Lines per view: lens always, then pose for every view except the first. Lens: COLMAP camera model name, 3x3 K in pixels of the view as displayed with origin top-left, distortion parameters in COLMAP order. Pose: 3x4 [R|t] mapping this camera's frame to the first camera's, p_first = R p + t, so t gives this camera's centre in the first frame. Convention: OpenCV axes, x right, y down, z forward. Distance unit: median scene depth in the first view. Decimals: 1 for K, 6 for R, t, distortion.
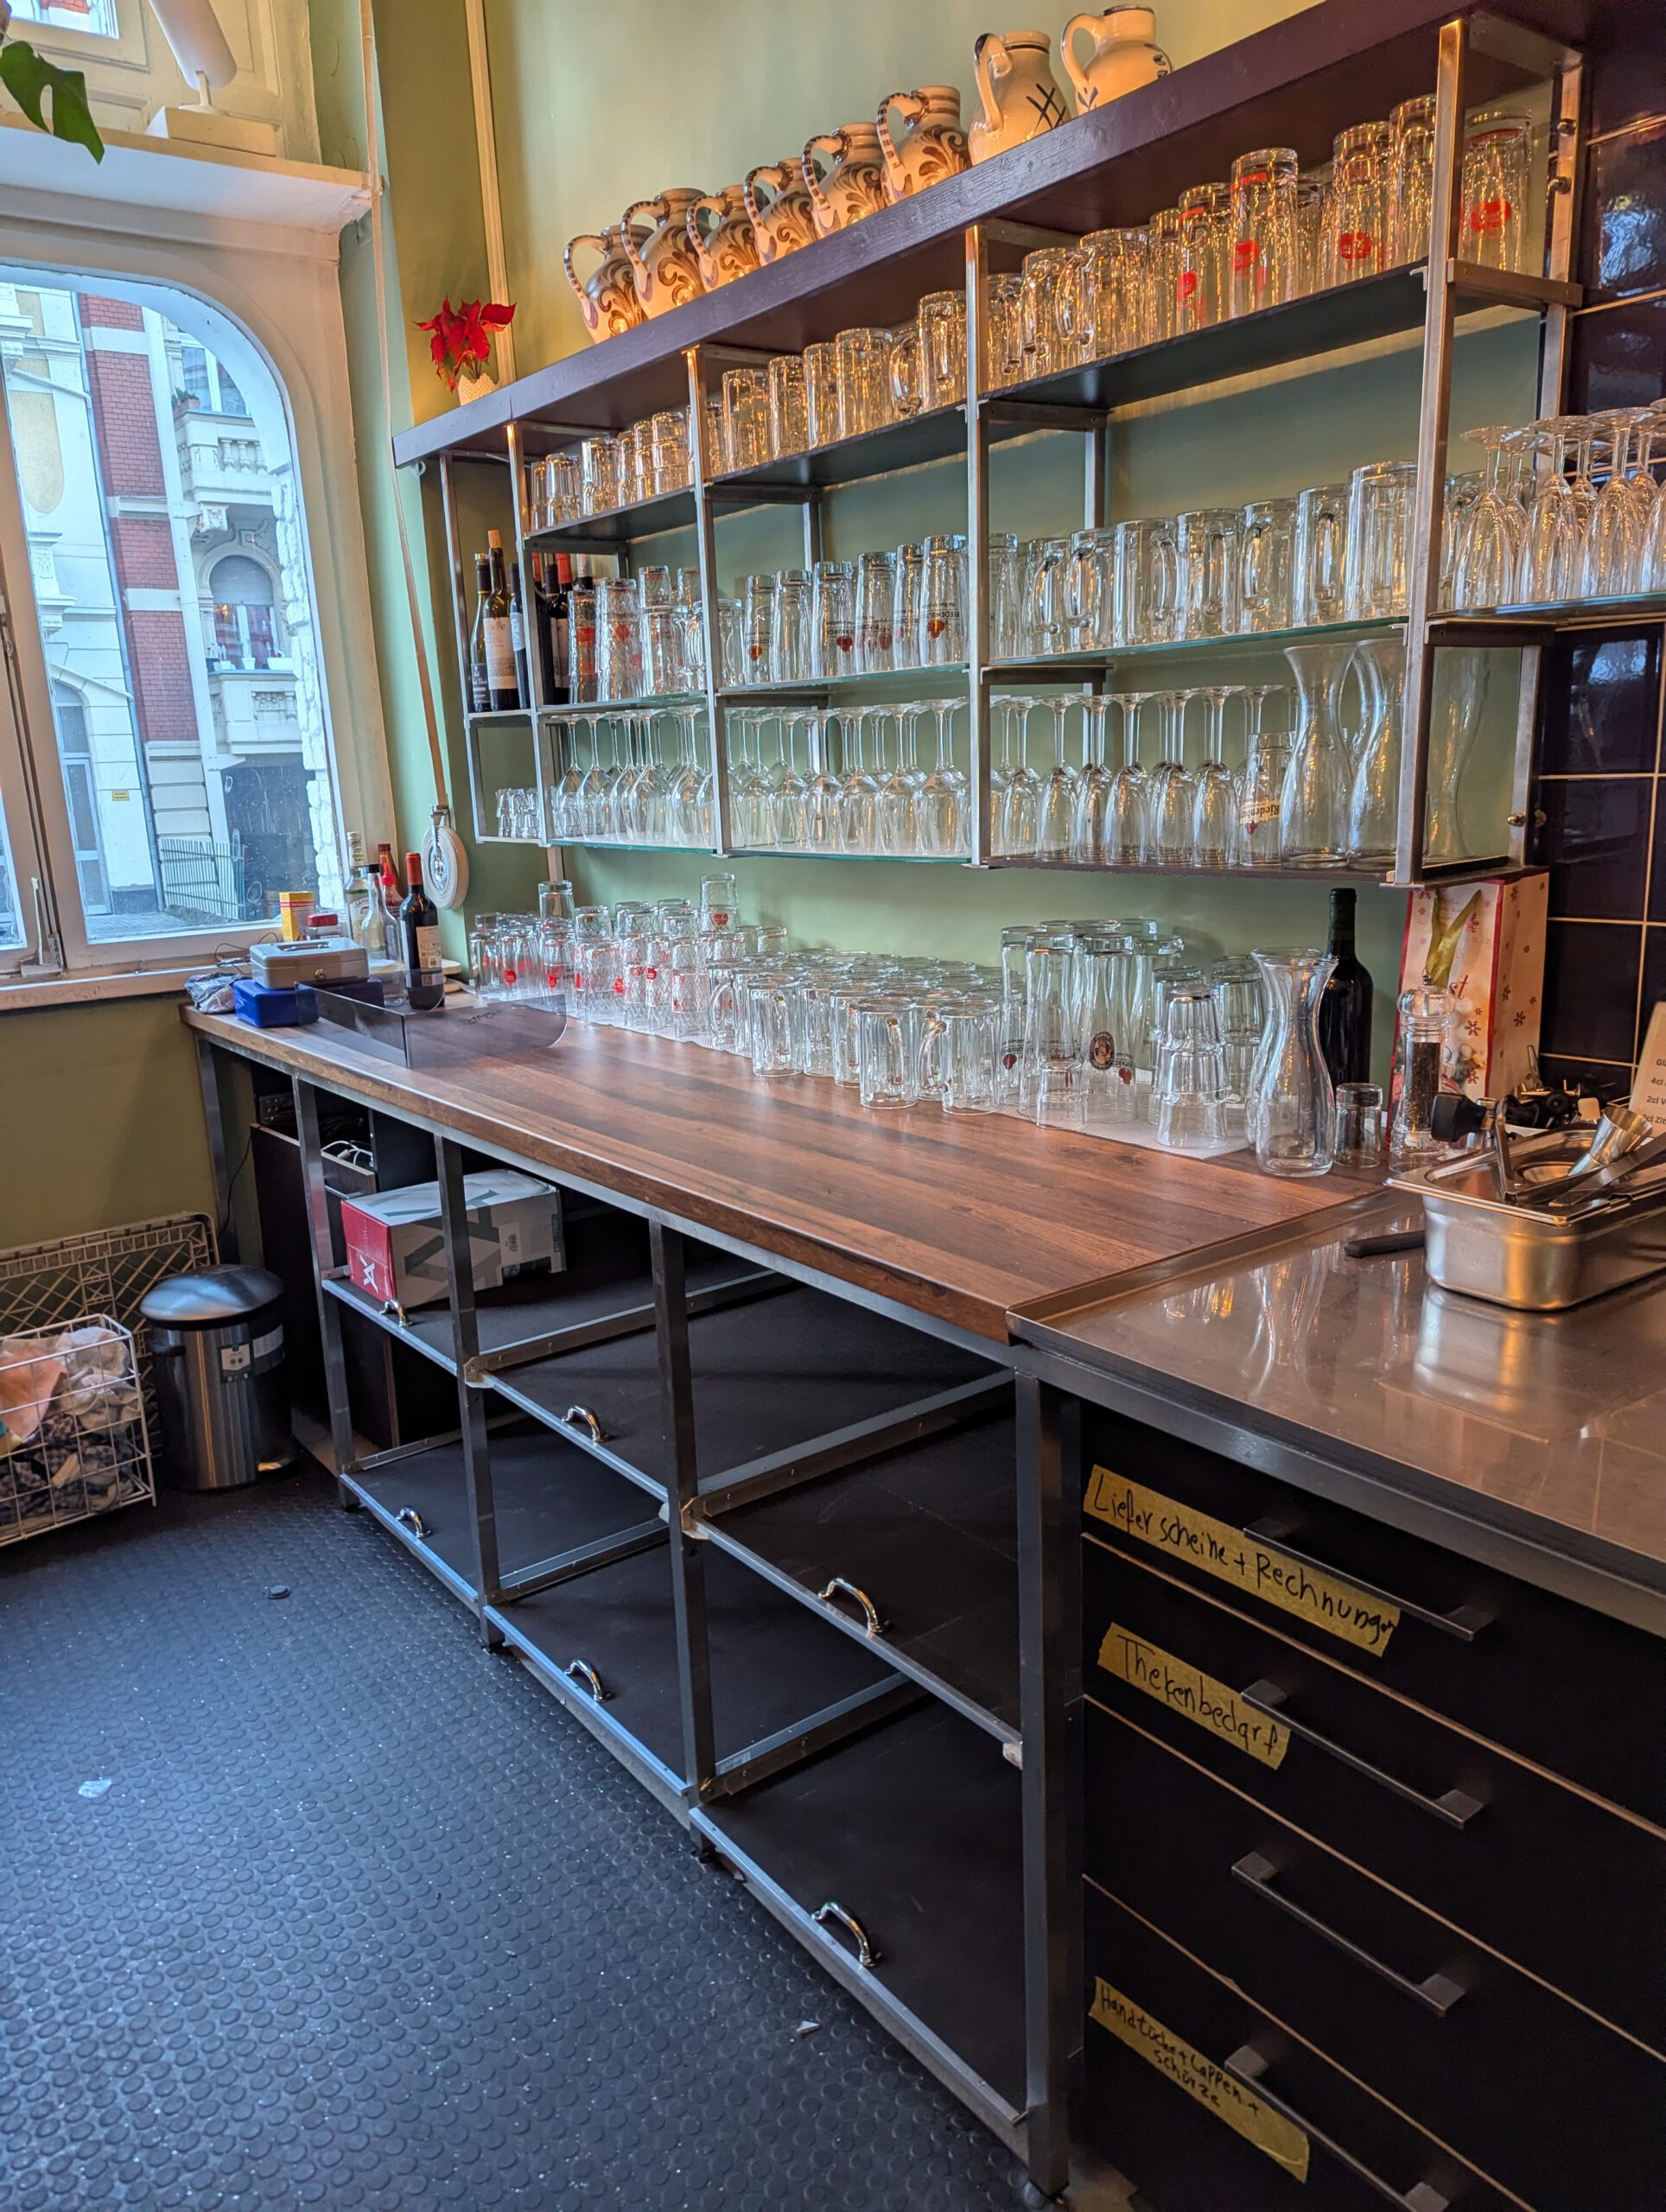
lens RADIAL K [[1580.6, 0, 805.8], [0, 1580.6, 1137.9], [0, 0, 1]] dist [0.052415, -0.053784]
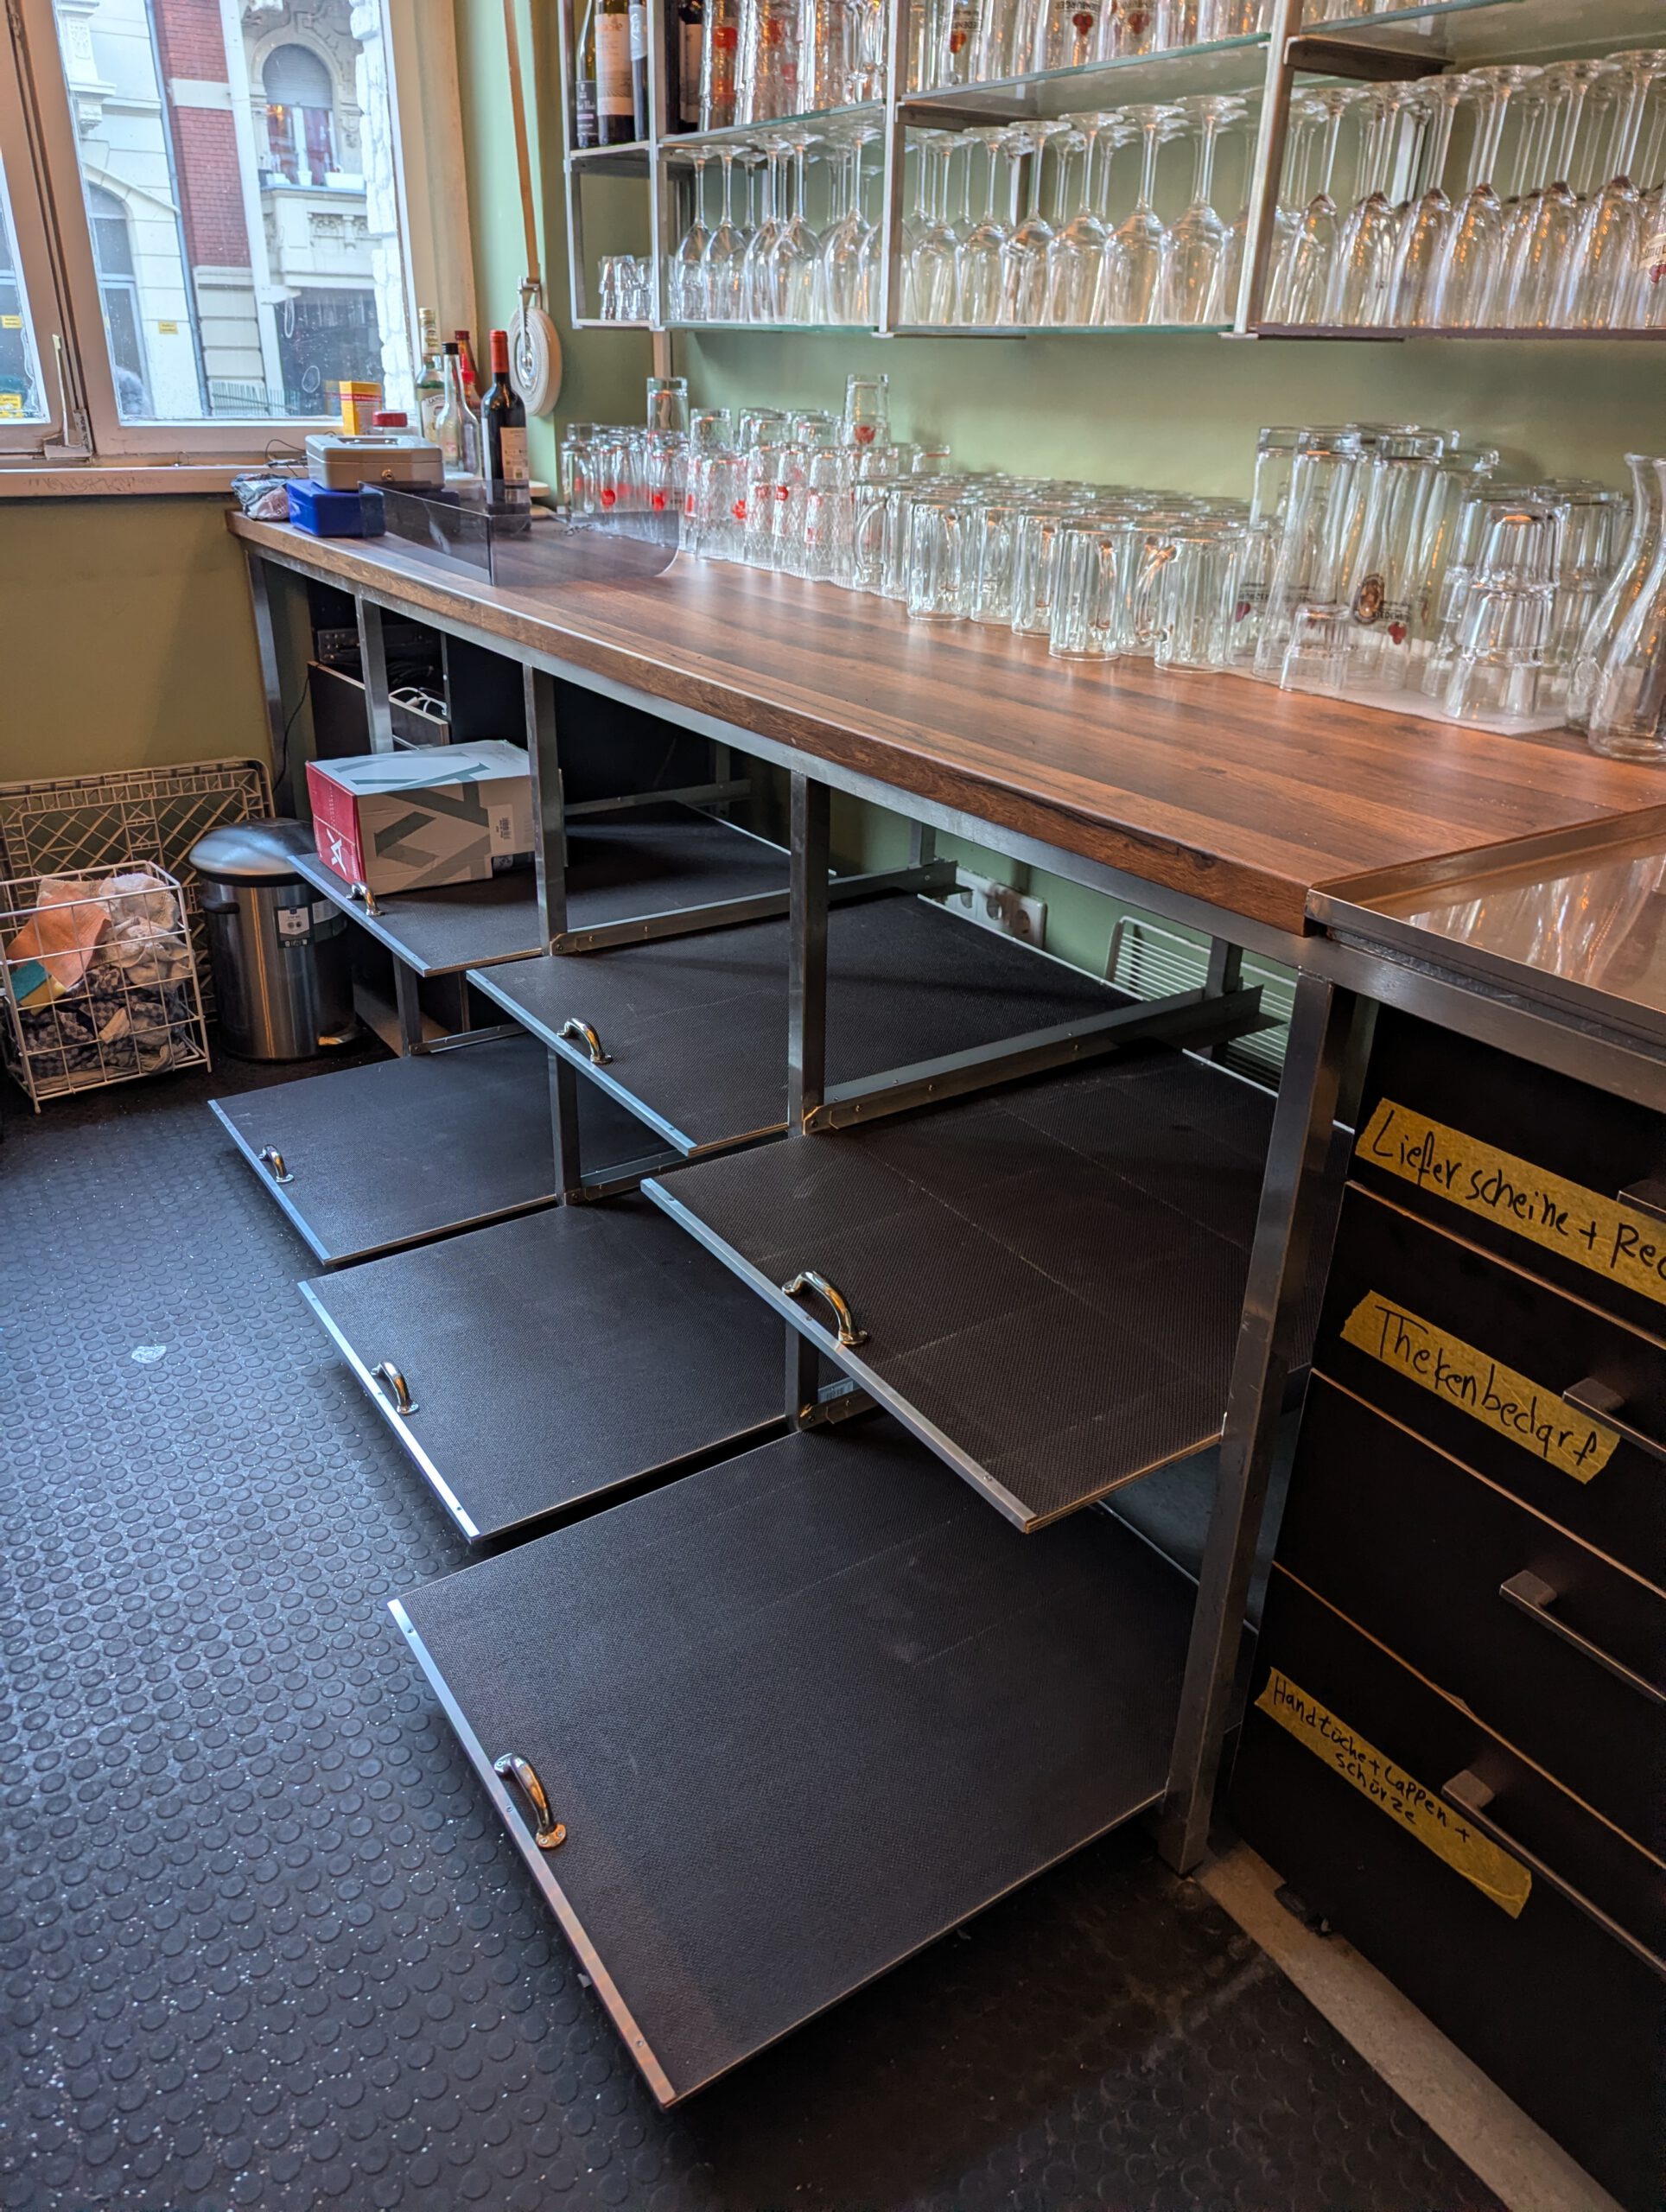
lens RADIAL K [[1580.6, 0, 826.7], [0, 1580.6, 1145.1], [0, 0, 1]] dist [0.052415, -0.053784]
pose [[0.996706, 0.080230, -0.011836, -0.046769], [-0.075238, 0.969253, 0.234281, 0.038724], [0.030268, -0.232619, 0.972097, 0.133268]]
